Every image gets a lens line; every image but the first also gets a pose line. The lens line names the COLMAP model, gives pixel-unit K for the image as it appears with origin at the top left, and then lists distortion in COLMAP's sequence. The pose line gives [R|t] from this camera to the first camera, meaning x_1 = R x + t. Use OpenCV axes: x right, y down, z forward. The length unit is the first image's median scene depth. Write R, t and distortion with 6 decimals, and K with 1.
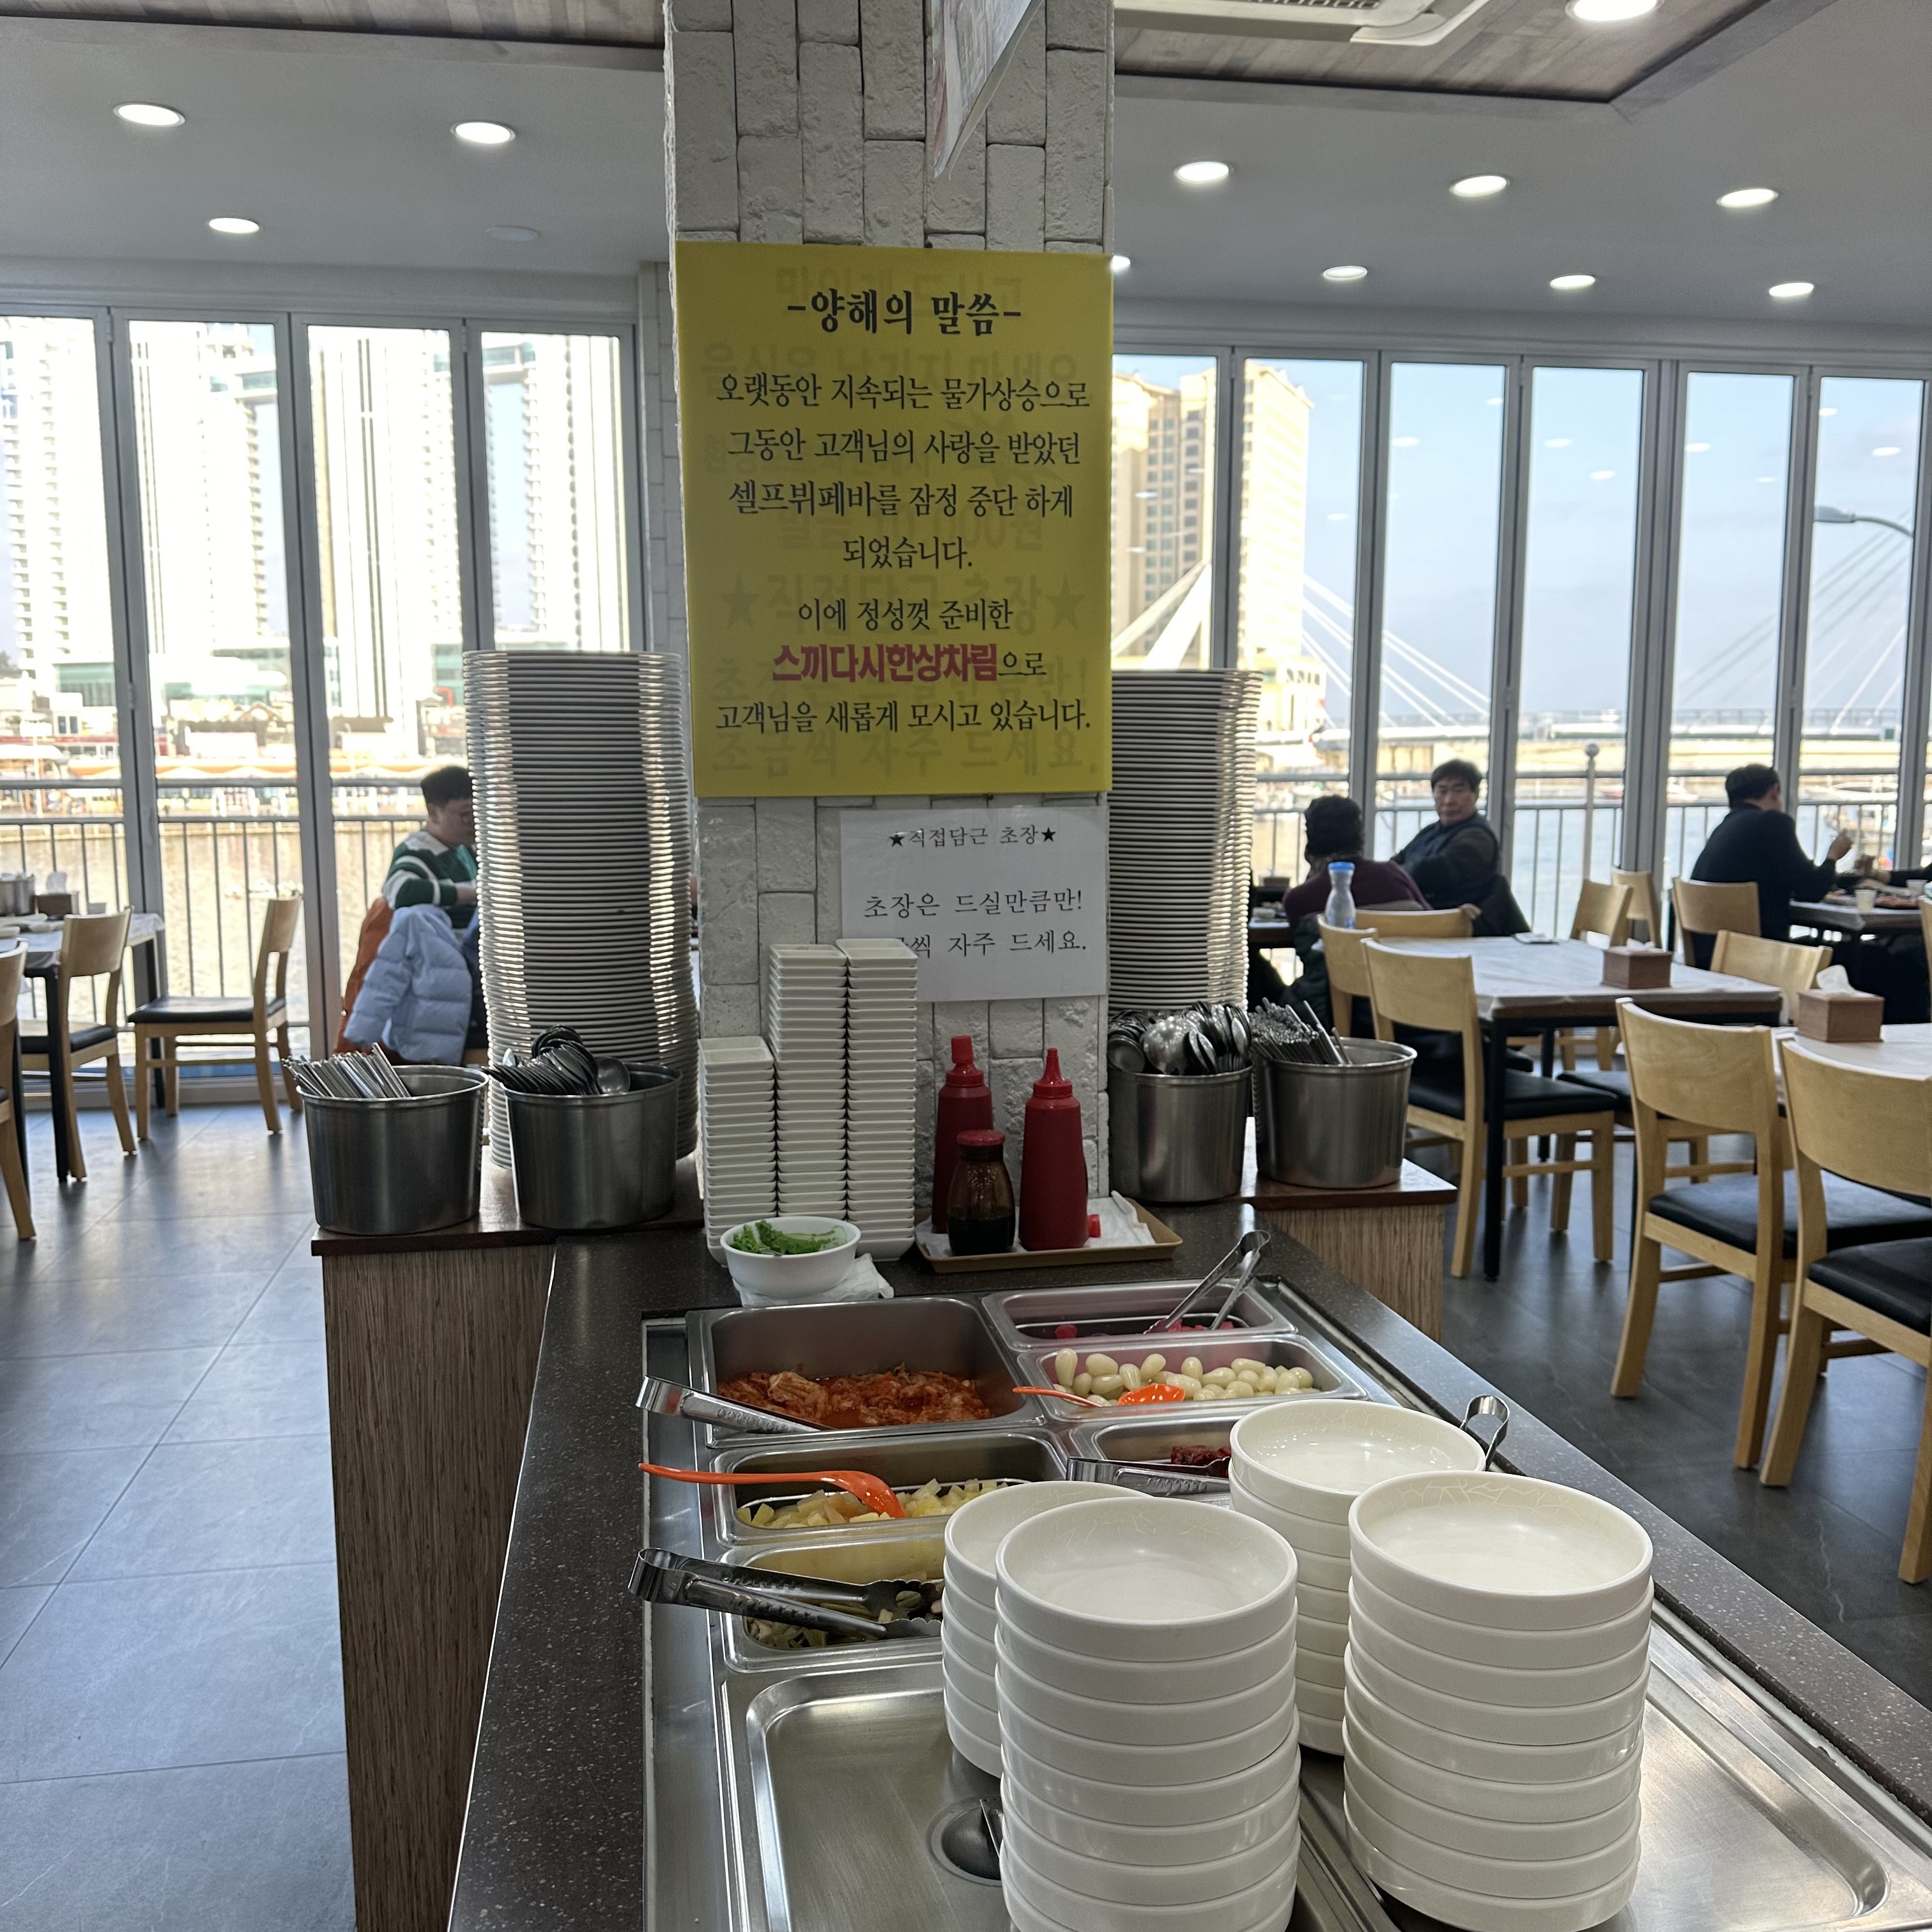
lens RADIAL K [[1760.8, 0, 965.4], [0, 1760.8, 1004.7], [0, 0, 1]] dist [0.138382, -0.253680]
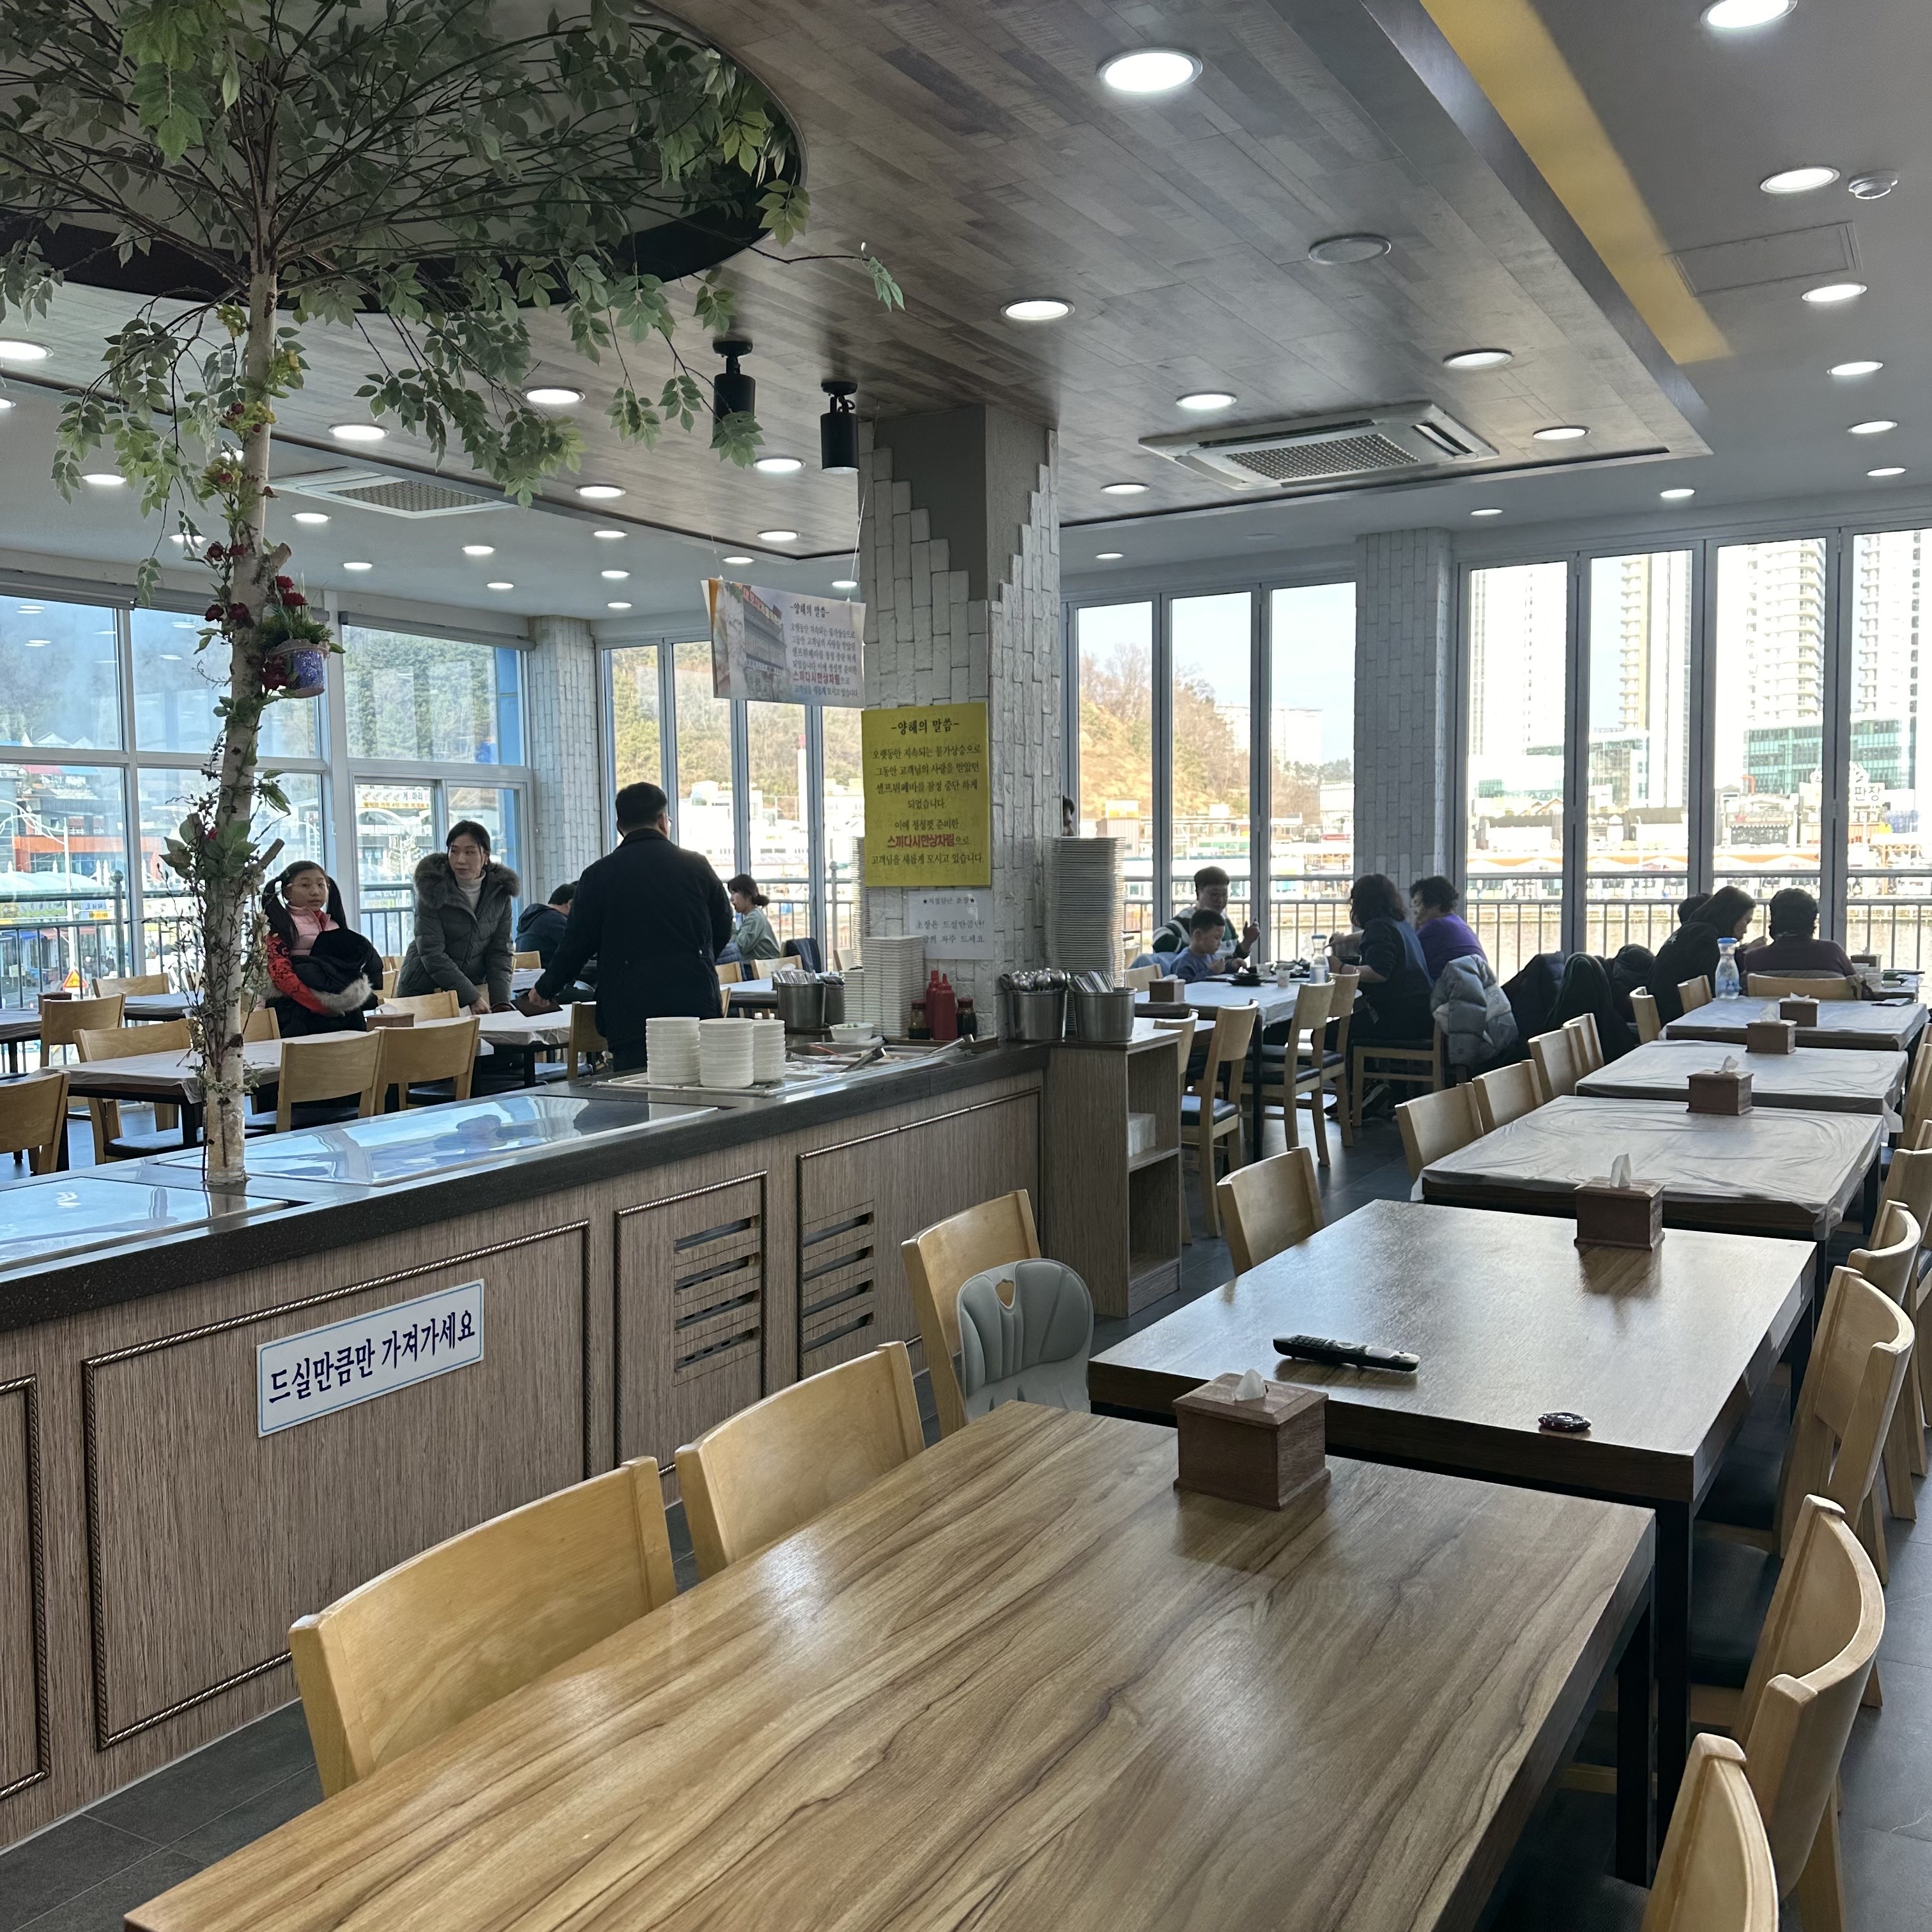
lens RADIAL K [[1760.8, 0, 965.4], [0, 1760.8, 1004.7], [0, 0, 1]] dist [0.138382, -0.253680]
pose [[0.768142, 0.050573, -0.638279, 1.868952], [-0.082647, 0.996368, -0.020517, 0.128531], [0.634923, 0.068512, 0.769531, -1.165109]]
